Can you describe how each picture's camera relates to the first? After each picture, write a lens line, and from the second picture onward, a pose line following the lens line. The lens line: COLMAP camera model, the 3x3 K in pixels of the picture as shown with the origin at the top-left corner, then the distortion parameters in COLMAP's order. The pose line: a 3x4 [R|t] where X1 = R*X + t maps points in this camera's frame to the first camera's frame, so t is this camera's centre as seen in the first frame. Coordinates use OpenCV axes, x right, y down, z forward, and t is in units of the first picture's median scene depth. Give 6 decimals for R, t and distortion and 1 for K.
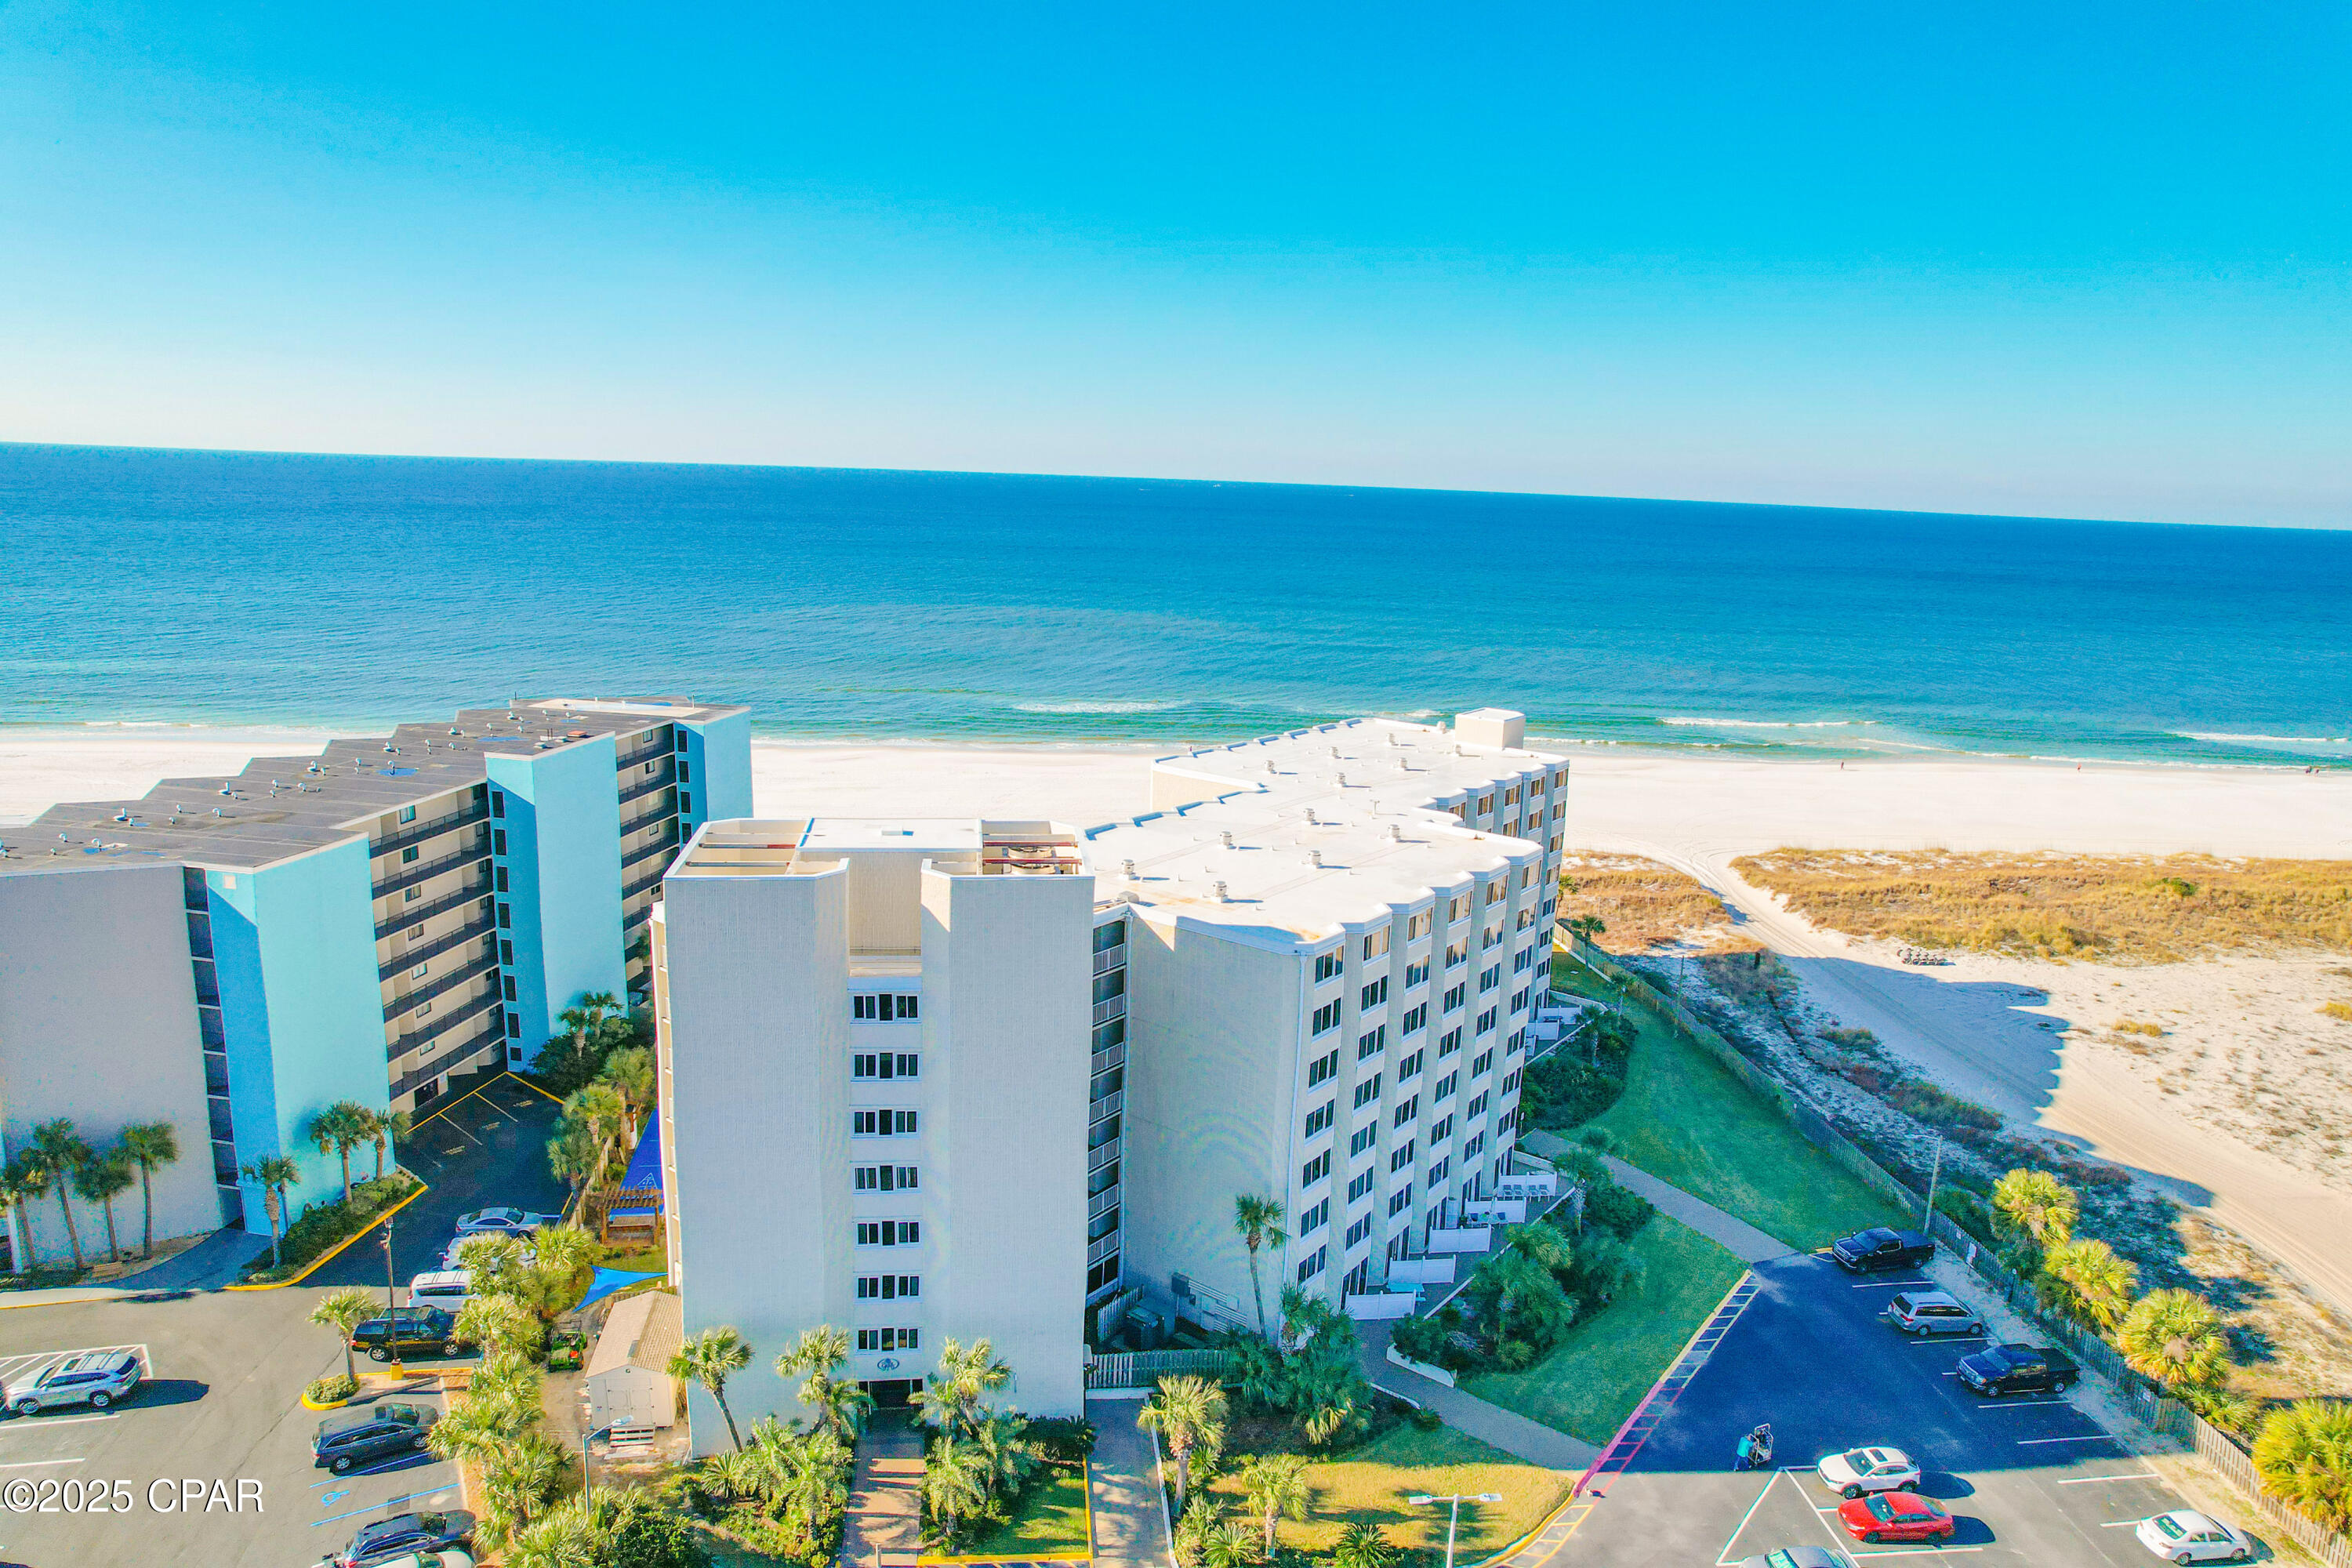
lens RADIAL K [[1487.8, 0, 1278.5], [0, 1487.8, 830.6], [0, 0, 1]] dist [-0.060643, 0.051943]
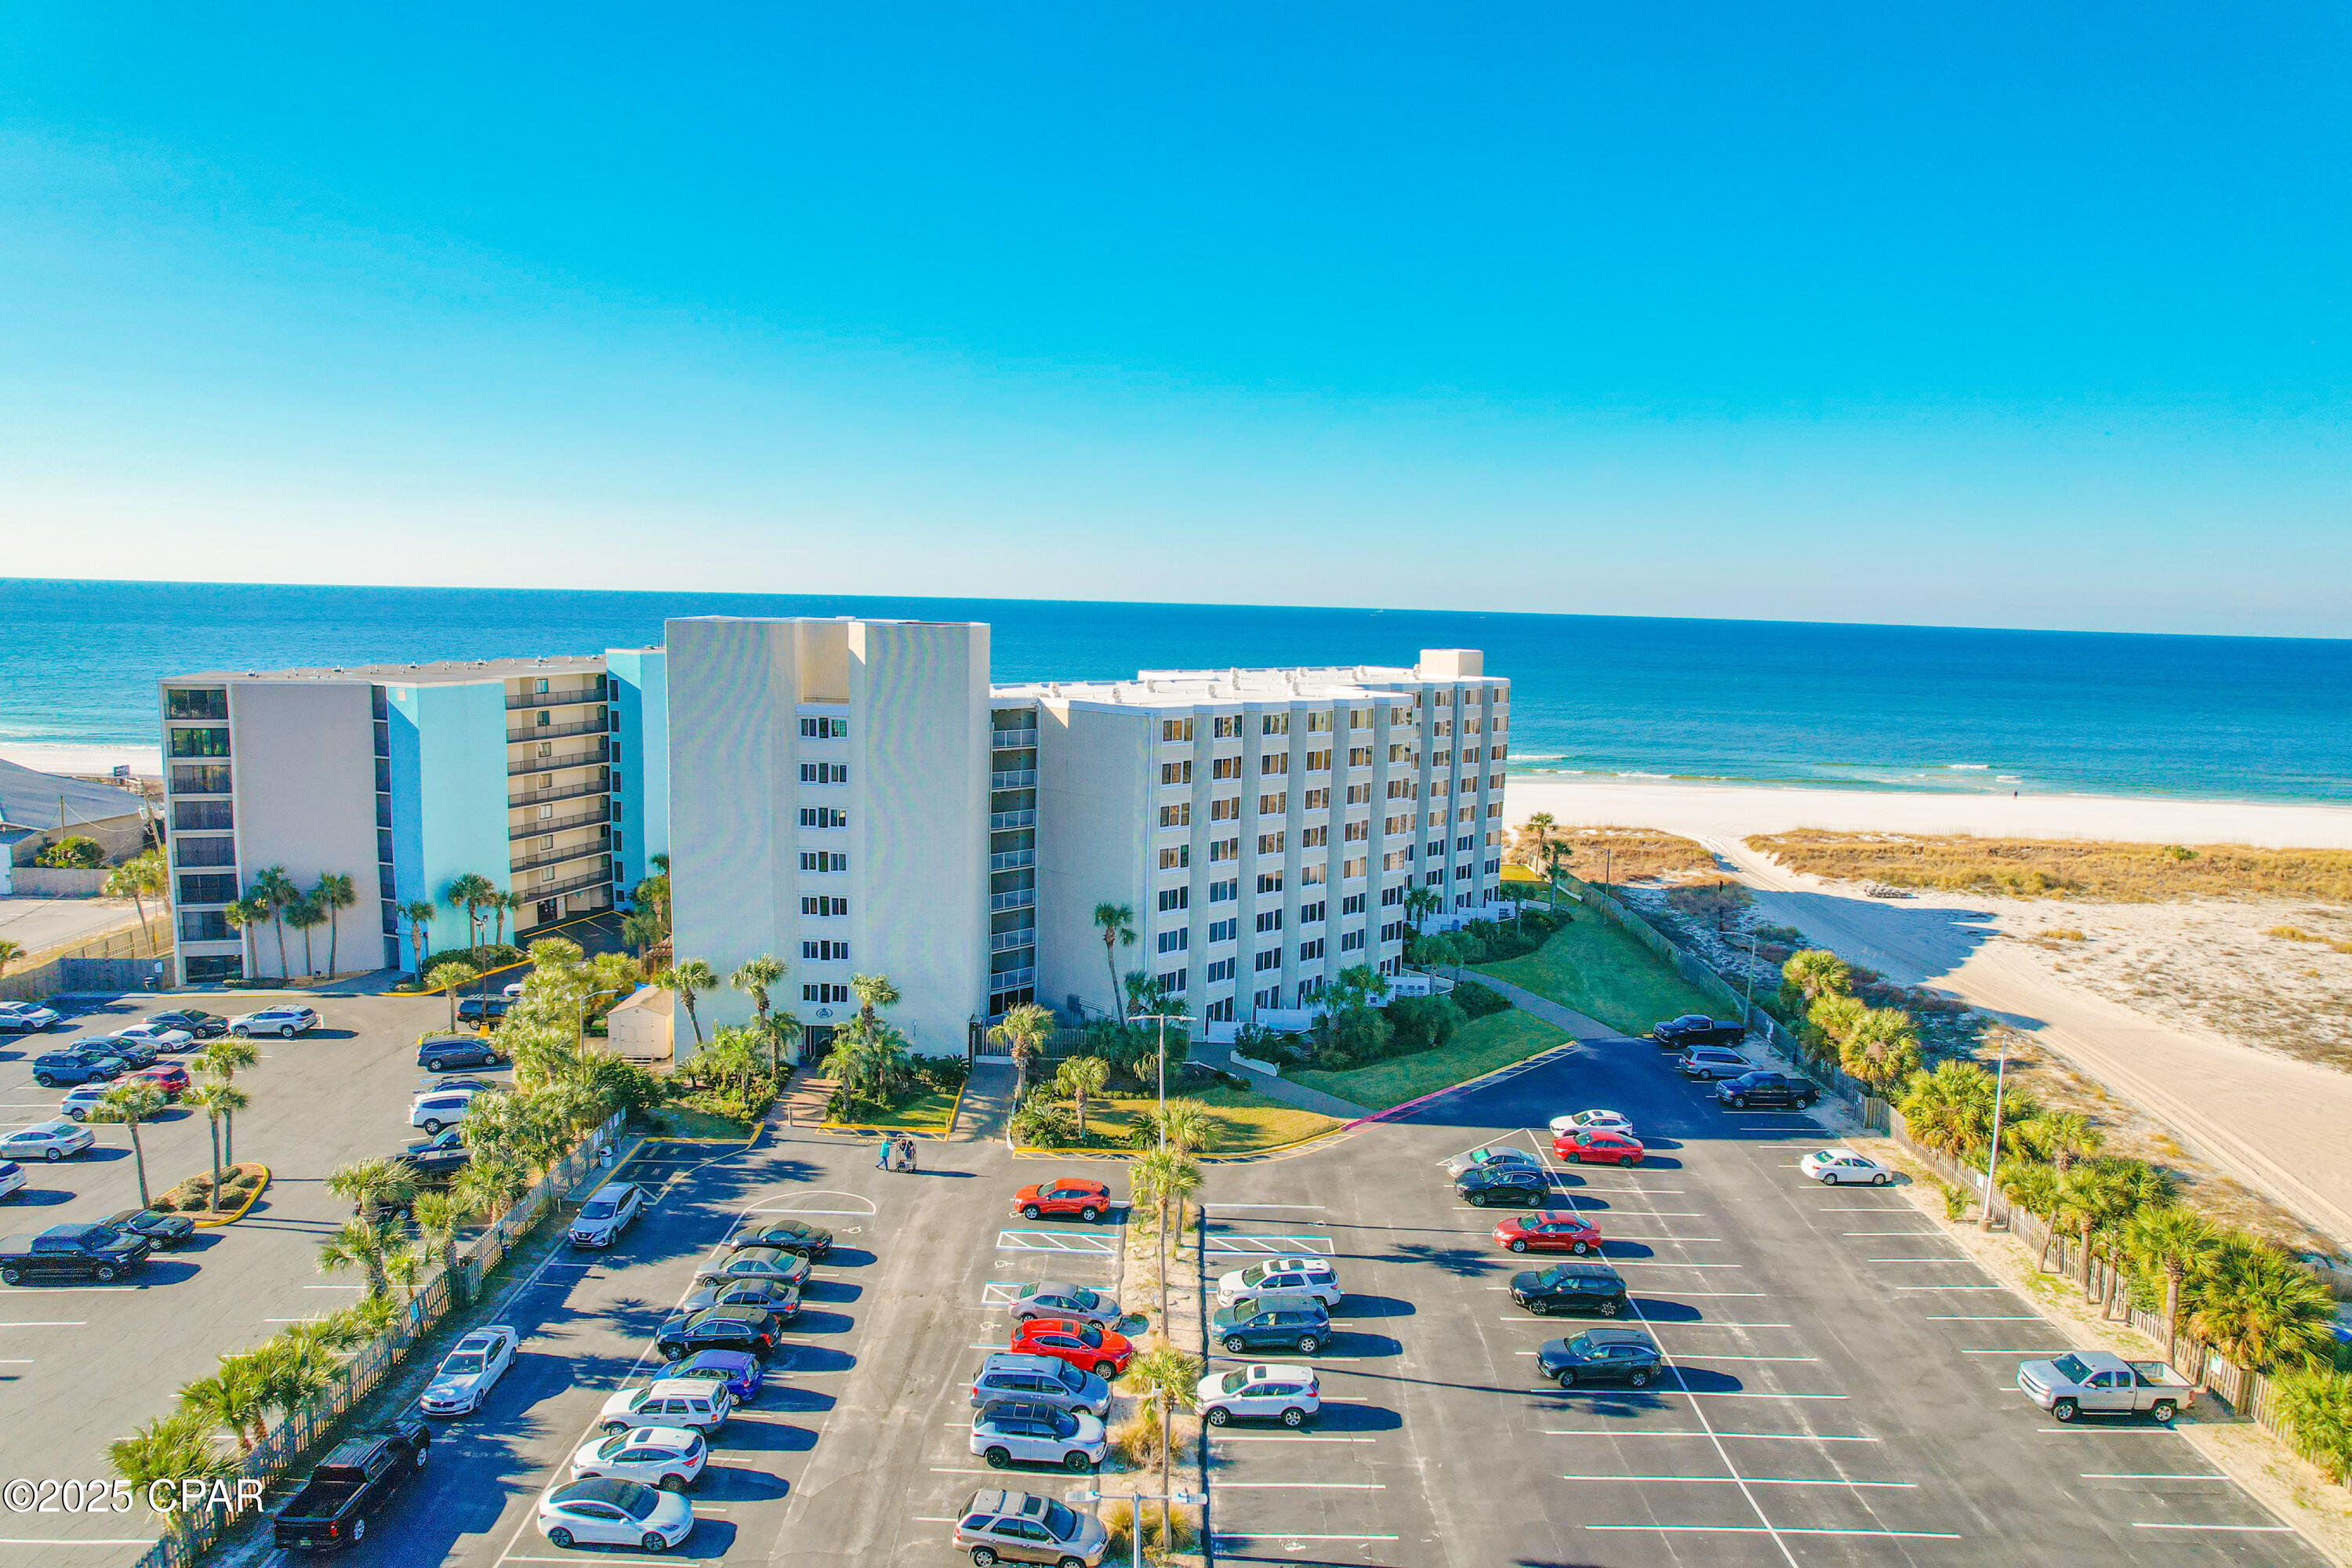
lens RADIAL K [[1487.8, 0, 1278.5], [0, 1487.8, 830.6], [0, 0, 1]] dist [-0.060643, 0.051943]
pose [[0.991839, 0.003509, -0.127450, 0.260672], [-0.013563, 0.996853, -0.078107, 0.253218], [0.126775, 0.079198, 0.988765, -0.229311]]
